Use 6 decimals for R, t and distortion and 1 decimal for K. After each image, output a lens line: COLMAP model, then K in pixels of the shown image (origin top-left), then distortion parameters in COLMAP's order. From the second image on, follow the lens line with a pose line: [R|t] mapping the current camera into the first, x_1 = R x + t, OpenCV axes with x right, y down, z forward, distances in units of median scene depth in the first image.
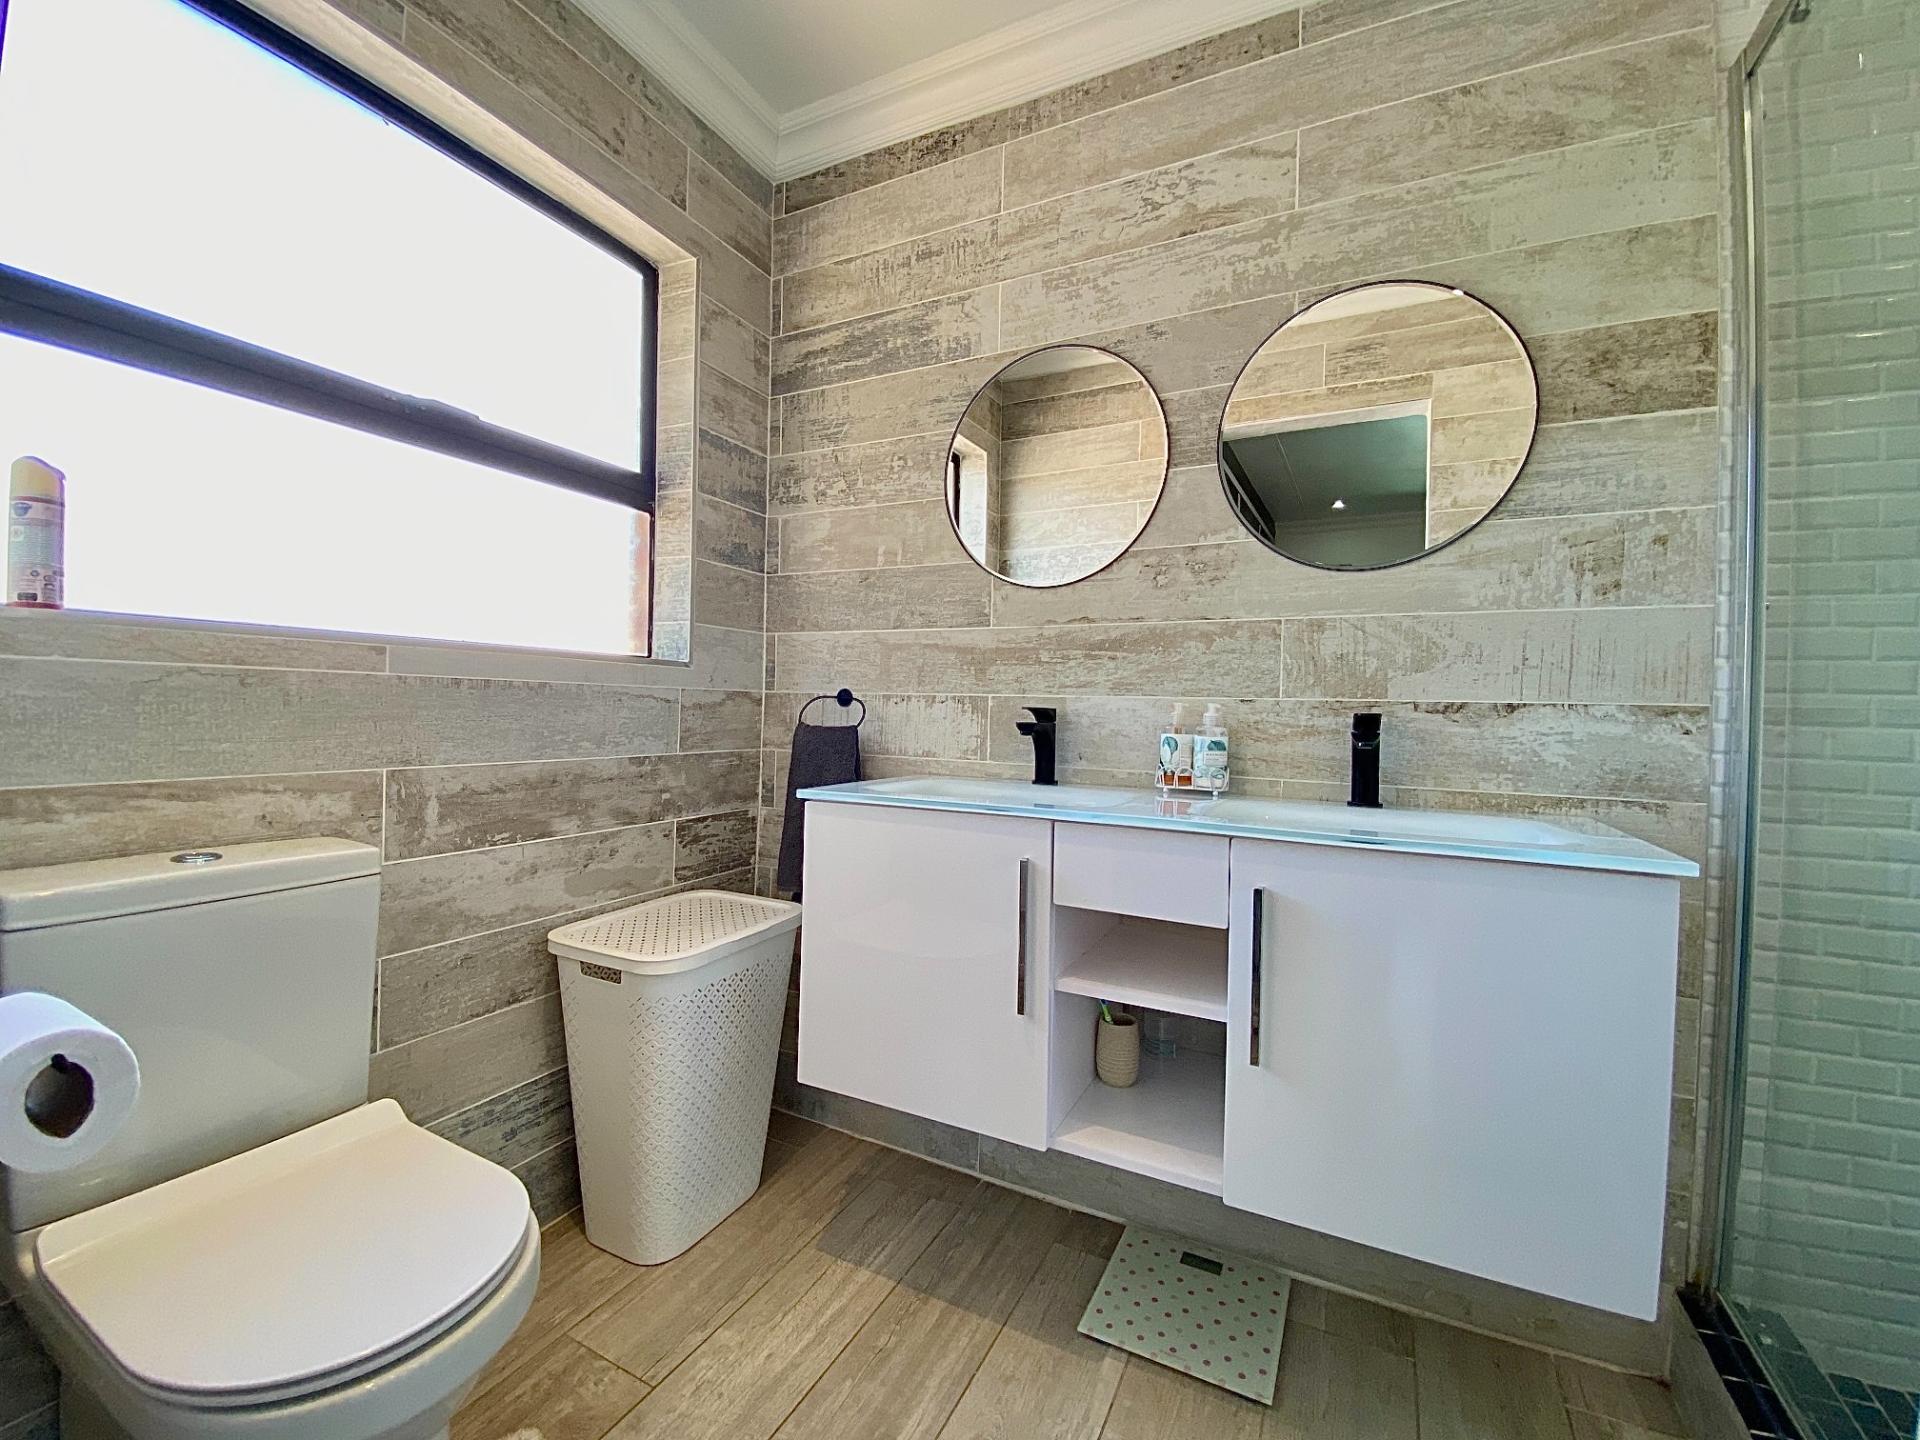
lens RADIAL K [[767.1, 0, 963.4], [0, 767.1, 722.4], [0, 0, 1]] dist [0.029078, -0.030372]
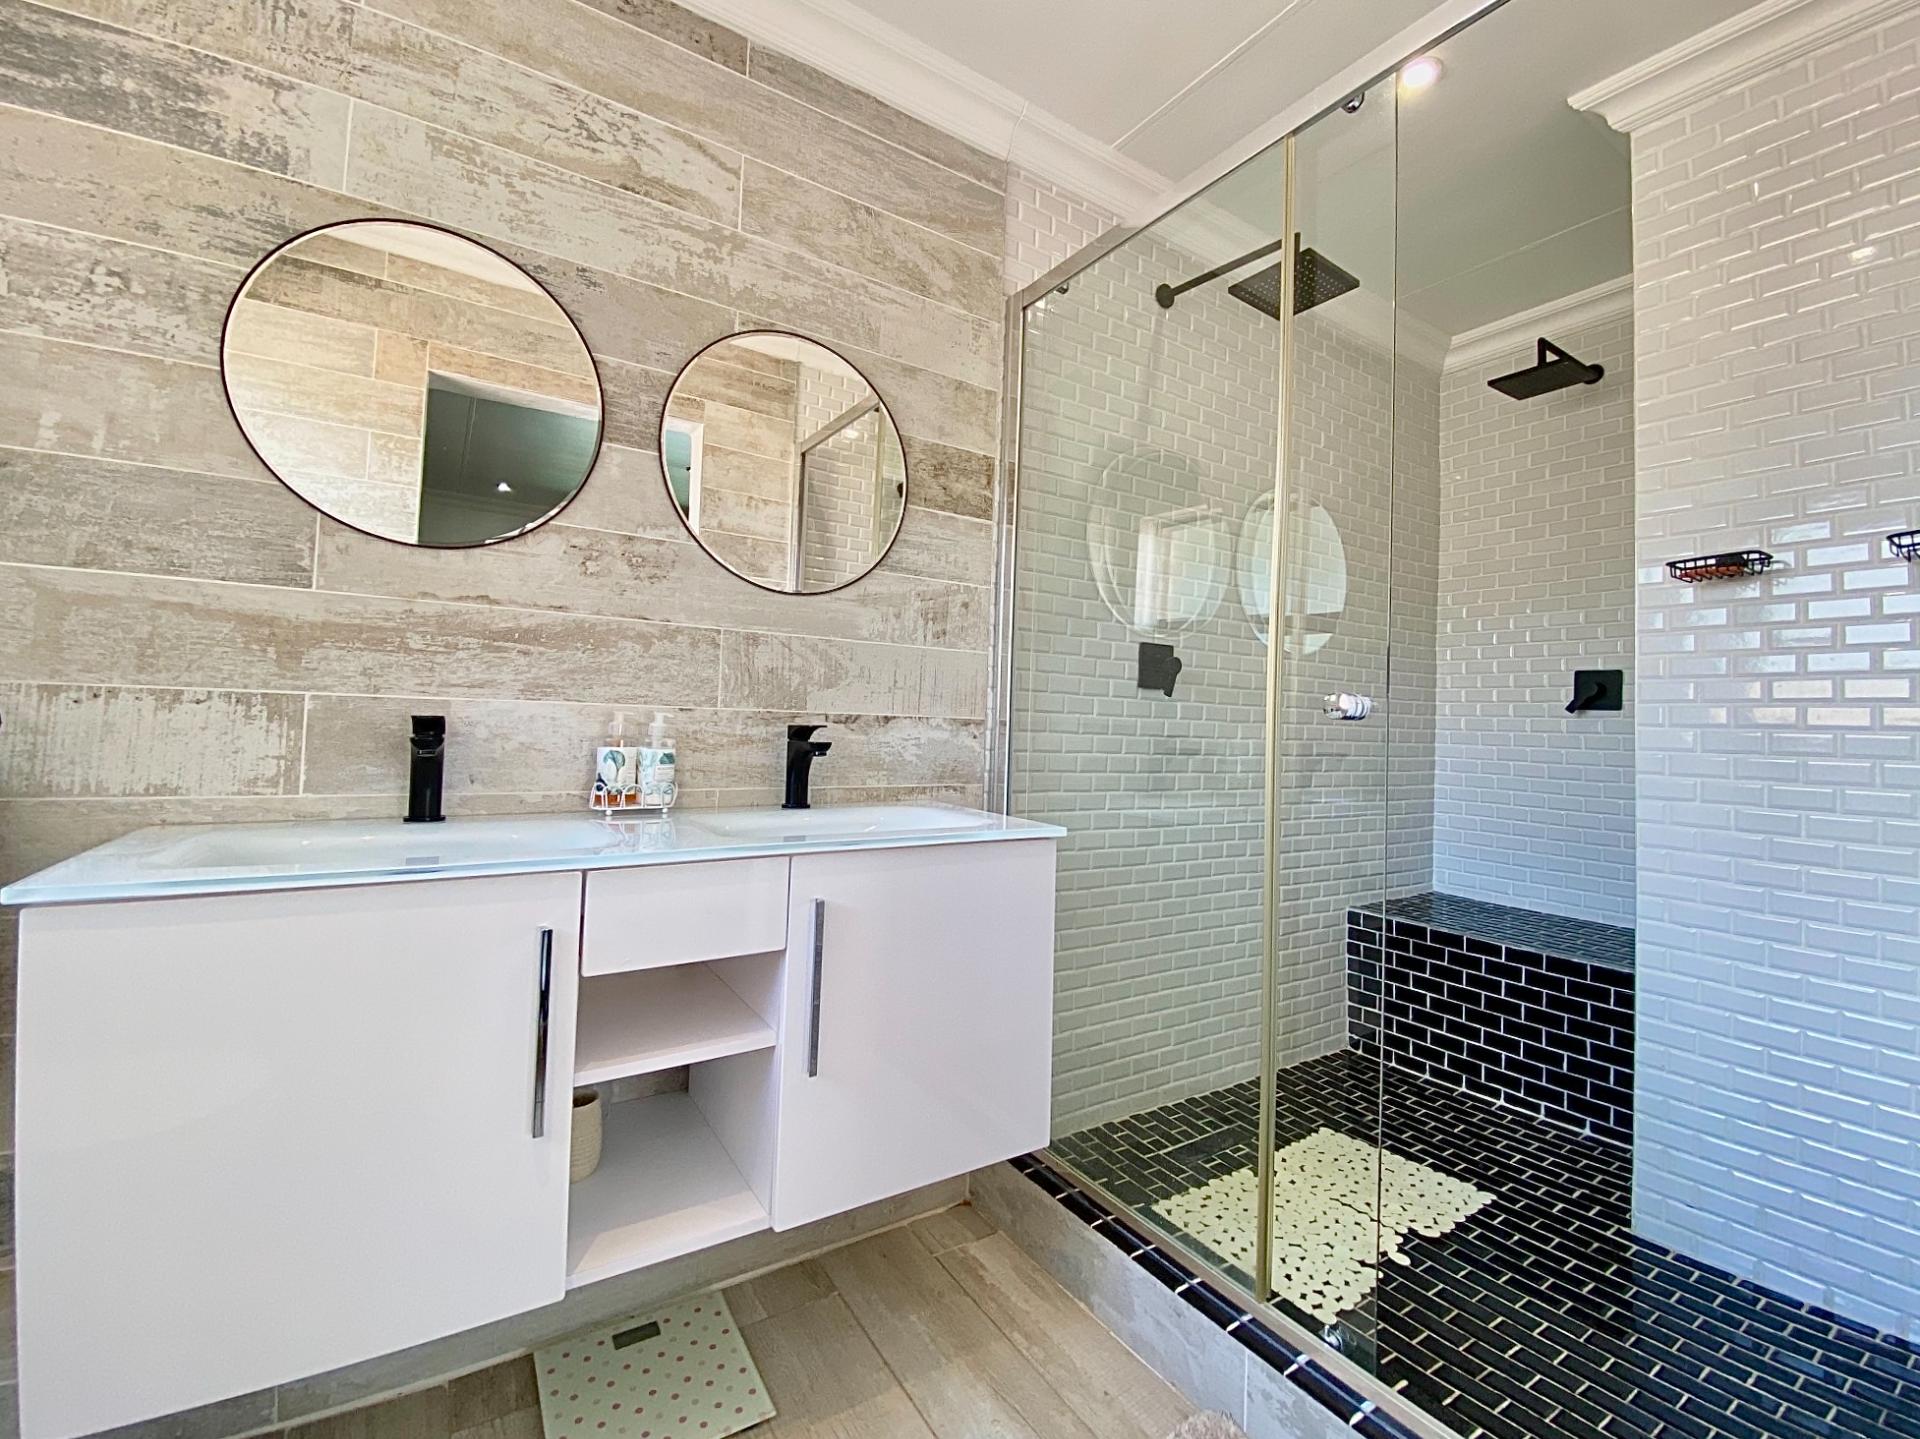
lens RADIAL K [[793.9, 0, 954.4], [0, 793.9, 696.8], [0, 0, 1]] dist [0.032406, -0.032826]
pose [[0.504911, 0.019770, 0.862945, -0.322681], [-0.009614, 0.999804, -0.017280, -0.030435], [-0.863118, 0.000428, 0.505003, 0.212432]]
